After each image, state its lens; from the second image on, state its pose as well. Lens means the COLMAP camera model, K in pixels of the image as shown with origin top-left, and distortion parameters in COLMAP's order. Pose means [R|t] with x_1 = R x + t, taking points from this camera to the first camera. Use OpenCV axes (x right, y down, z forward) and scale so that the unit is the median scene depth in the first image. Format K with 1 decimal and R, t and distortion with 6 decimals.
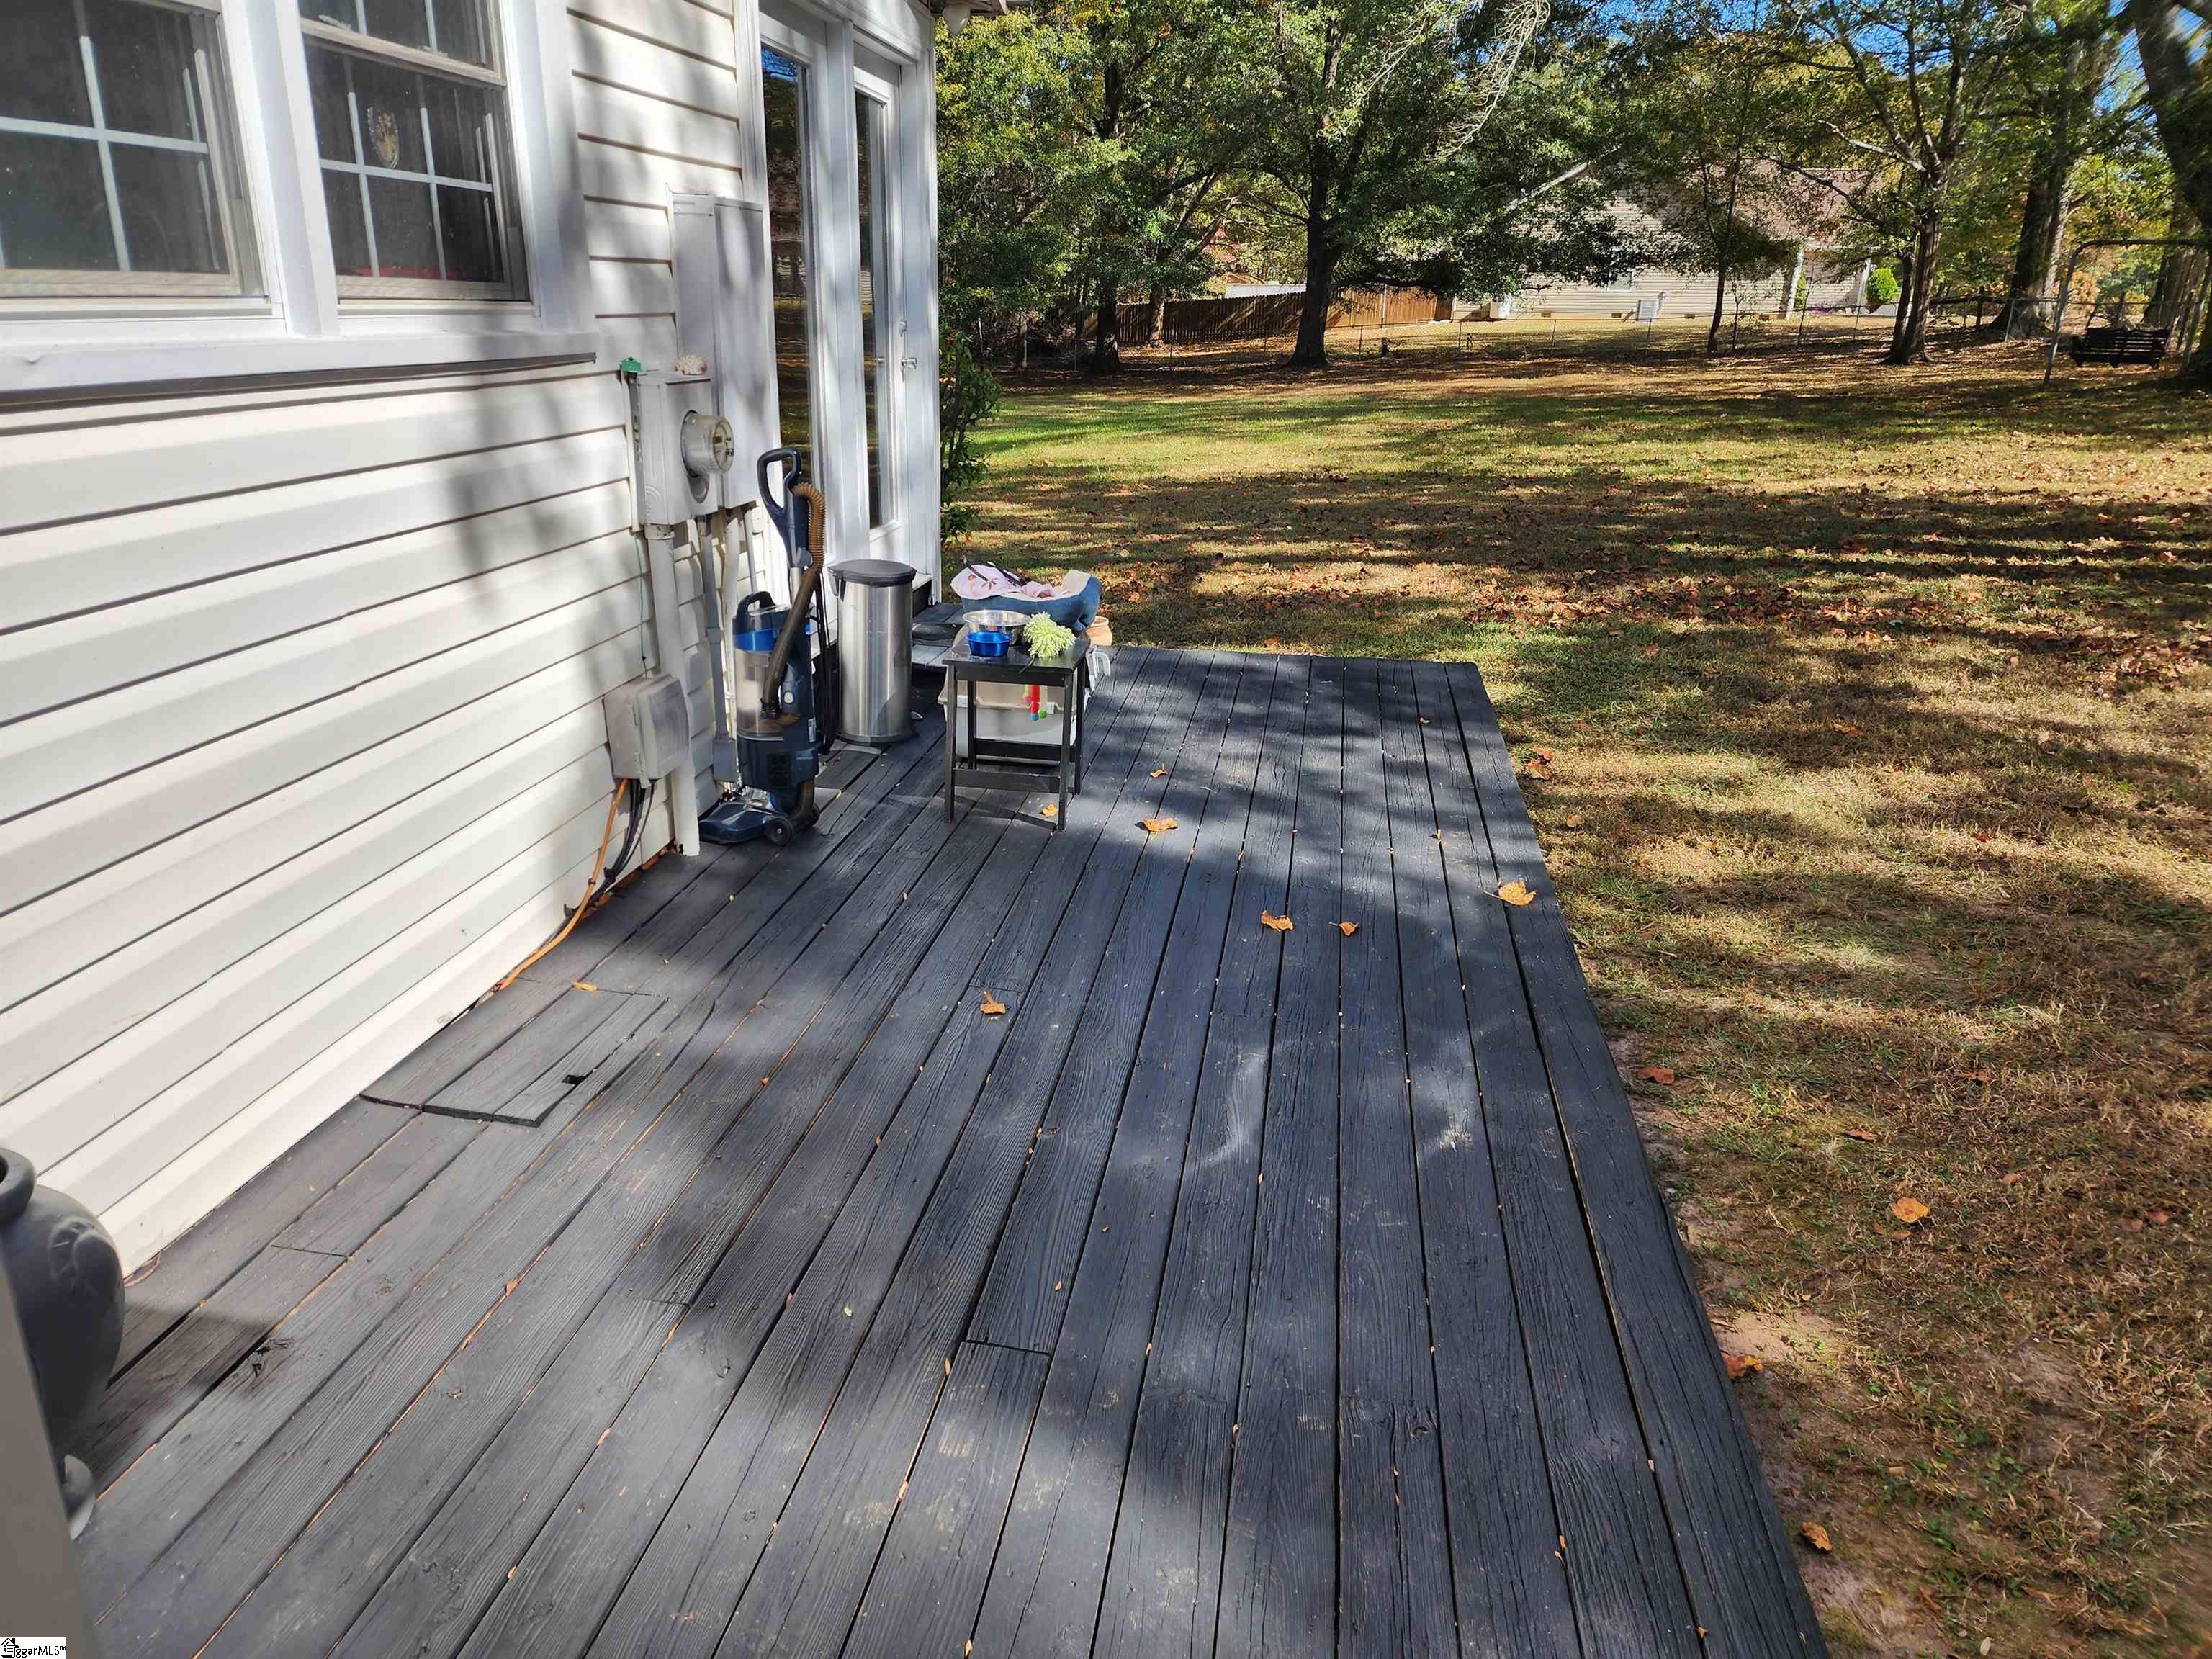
lens RADIAL K [[1477.8, 0, 1065.8], [0, 1477.8, 810.7], [0, 0, 1]] dist [0.077249, -0.060015]
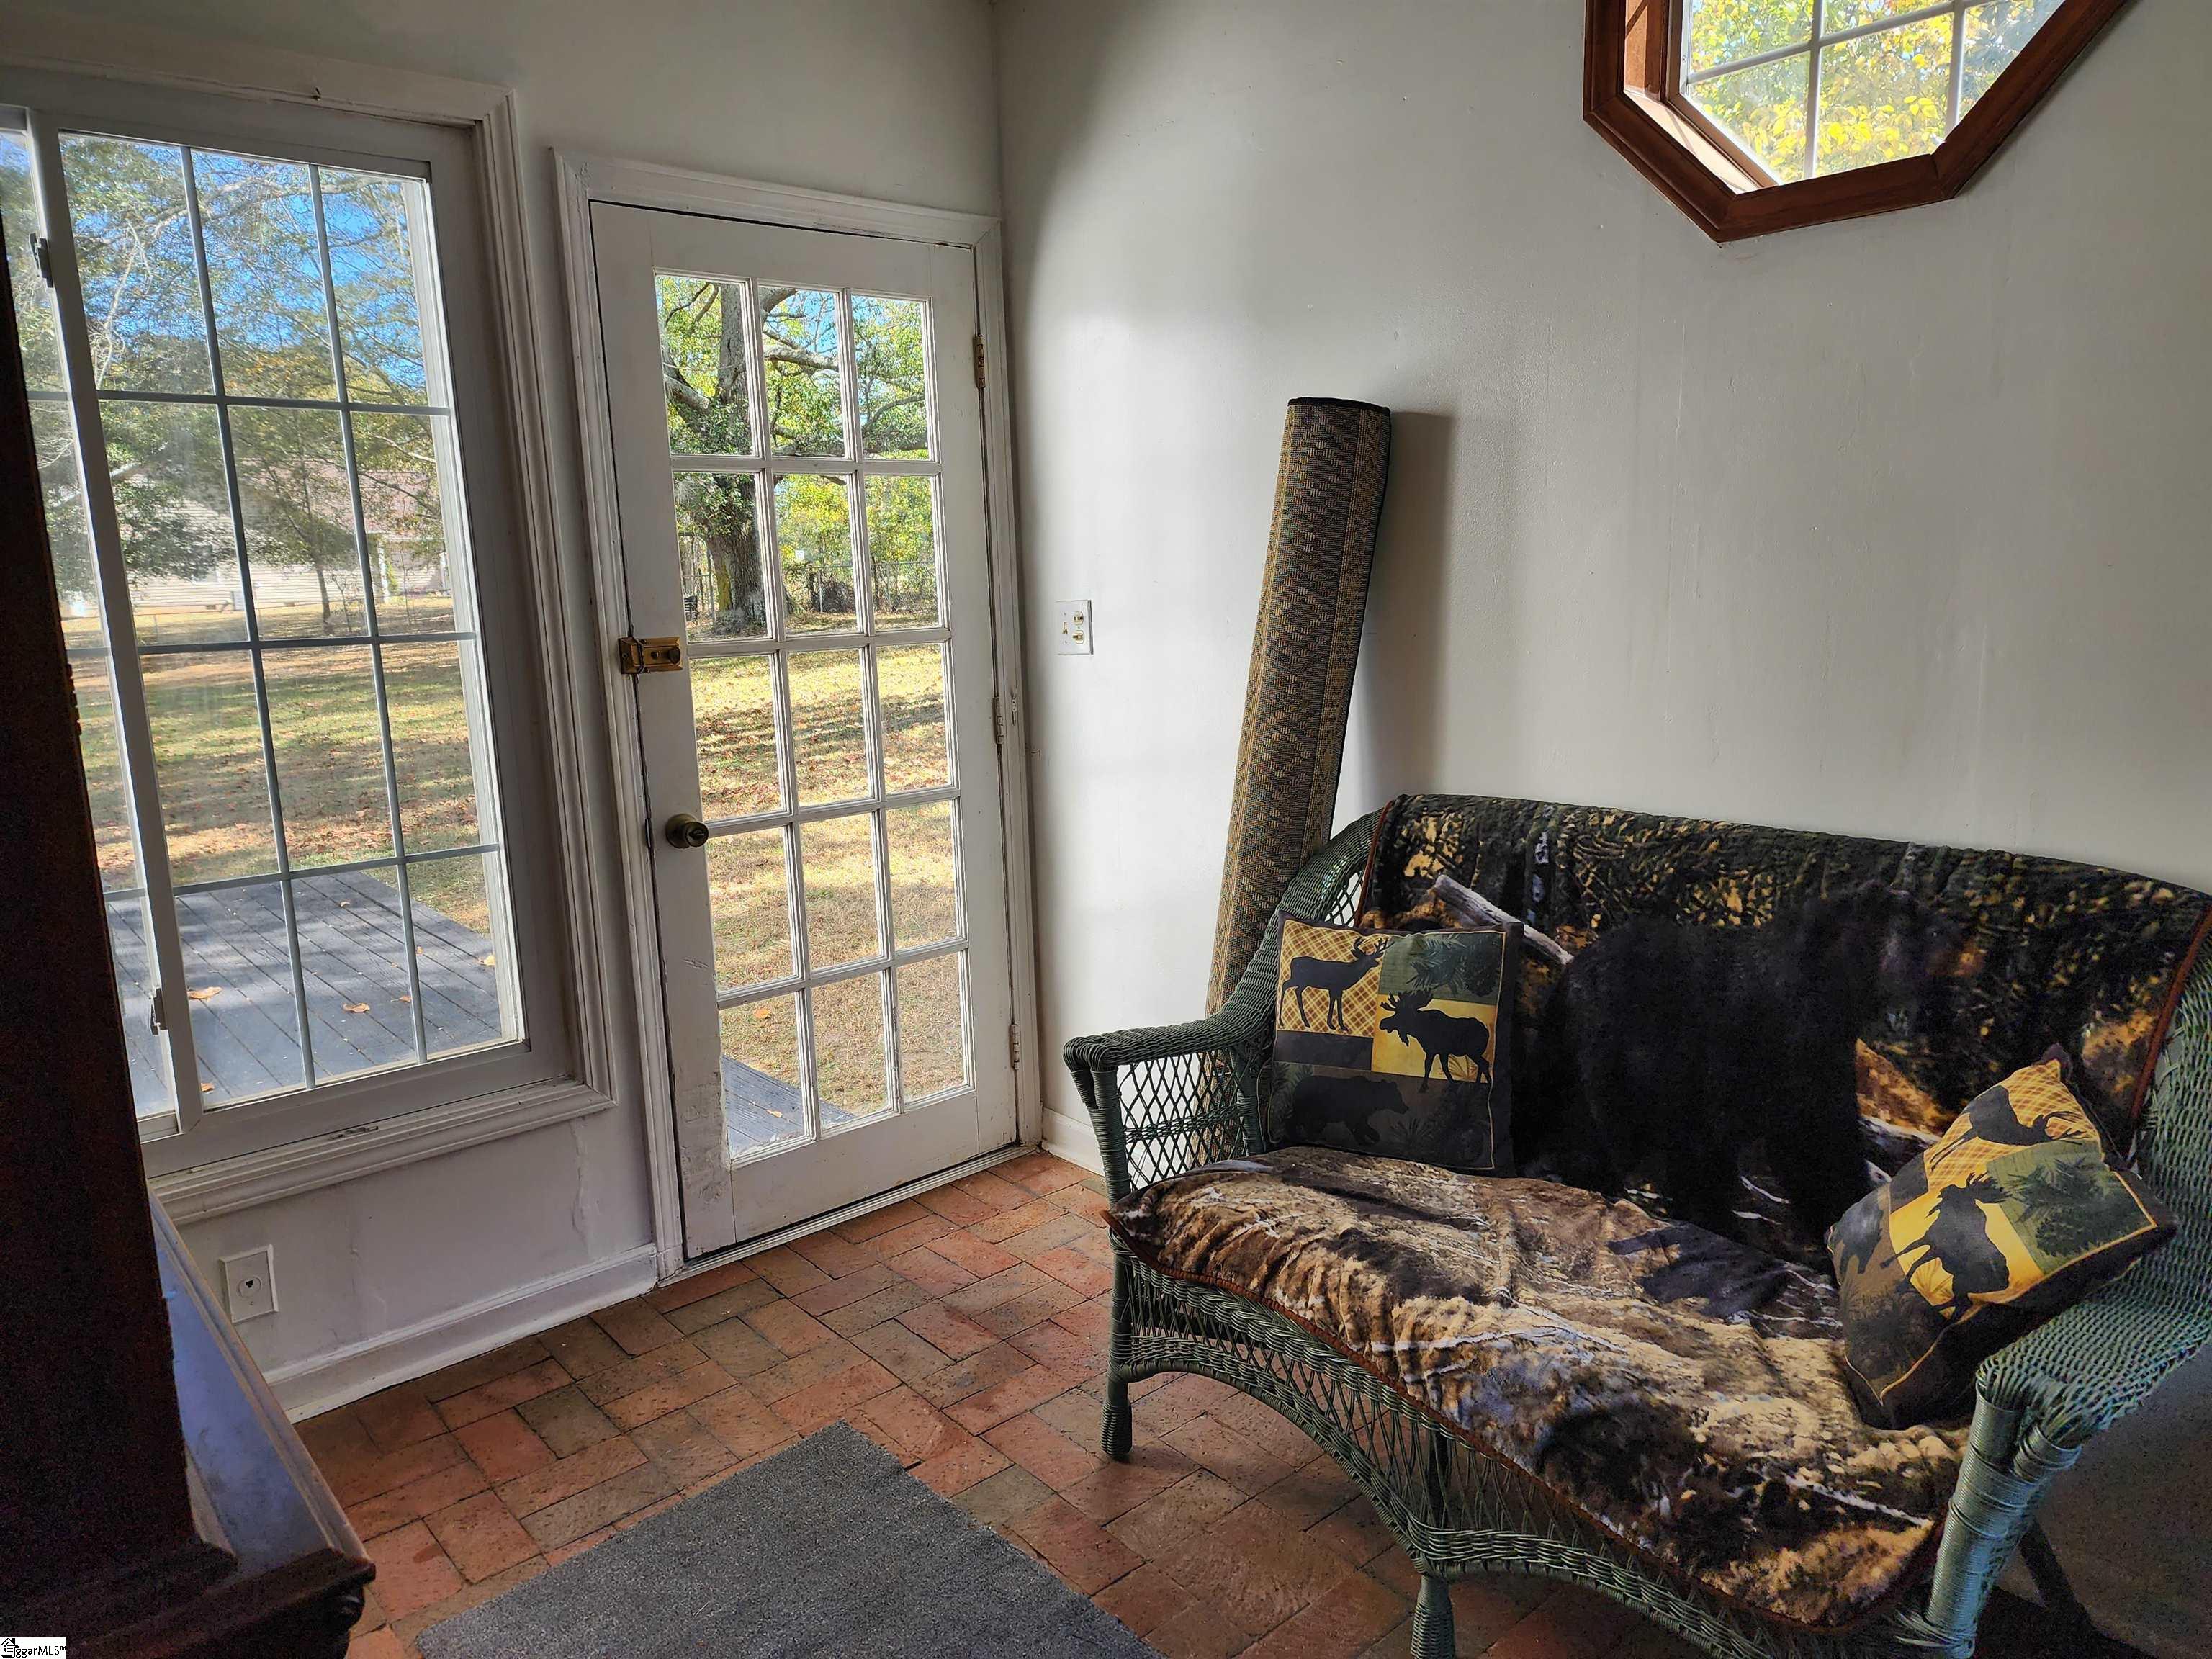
lens RADIAL K [[1477.8, 0, 1109.5], [0, 1477.8, 861.4], [0, 0, 1]] dist [0.077249, -0.060015]
pose [[0.635056, -0.190276, 0.748665, -0.165850], [0.296270, 0.955066, -0.008577, 0.060548], [-0.713392, 0.227254, 0.662893, -0.194779]]
